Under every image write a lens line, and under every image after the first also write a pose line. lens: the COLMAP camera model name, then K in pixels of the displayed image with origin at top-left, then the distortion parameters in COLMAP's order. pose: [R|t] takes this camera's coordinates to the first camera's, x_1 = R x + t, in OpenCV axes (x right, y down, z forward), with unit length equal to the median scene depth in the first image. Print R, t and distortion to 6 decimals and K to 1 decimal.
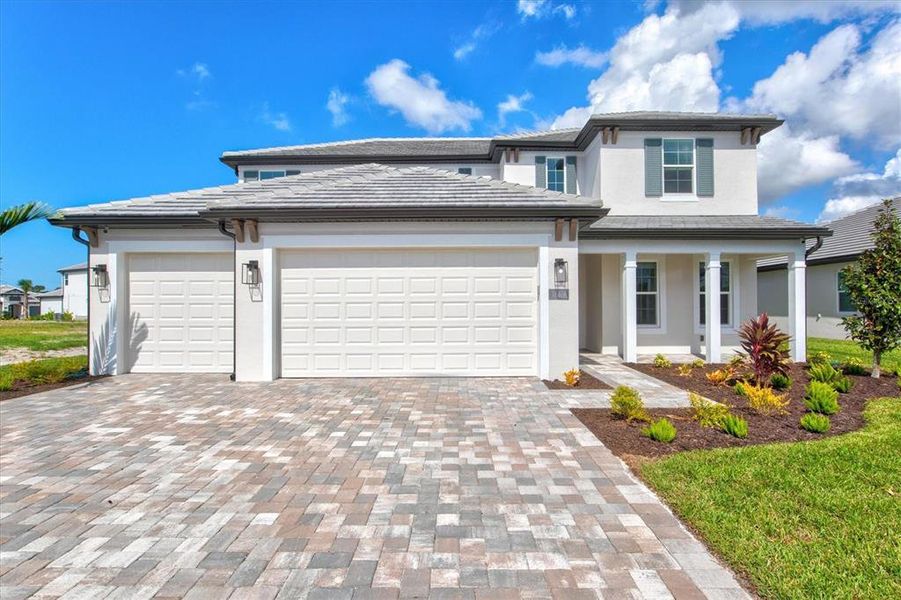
lens RADIAL K [[417.9, 0, 448.4], [0, 417.9, 304.2], [0, 0, 1]] dist [-0.006150, 0.001660]
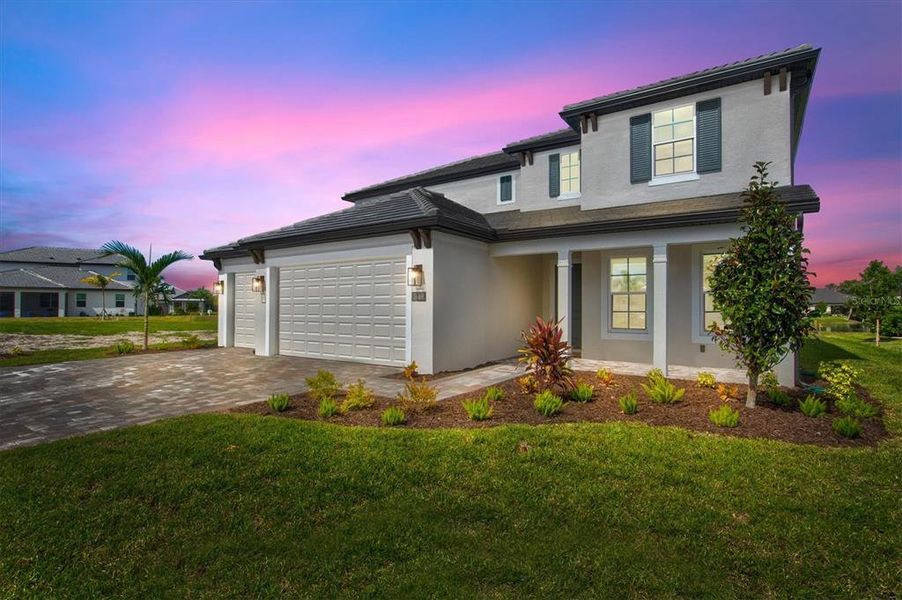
lens RADIAL K [[418.3, 0, 454.9], [0, 418.3, 299.1], [0, 0, 1]] dist [-0.006150, 0.001660]
pose [[0.843449, -0.002443, -0.537204, 0.895145], [-0.004636, 0.999919, -0.011827, -0.003927], [0.537189, 0.012466, 0.843370, 0.093784]]
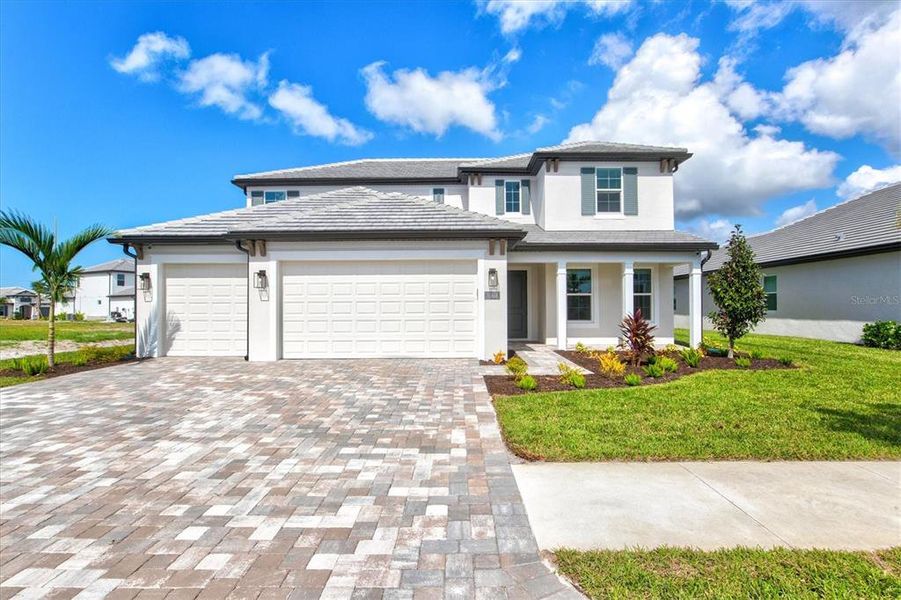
lens RADIAL K [[417.9, 0, 447.8], [0, 417.9, 302.5], [0, 0, 1]] dist [-0.006150, 0.001660]
pose [[0.999992, -0.000476, -0.003888, 0.120962], [0.000449, 0.999976, -0.006953, 0.007479], [0.003892, 0.006951, 0.999968, -0.306608]]
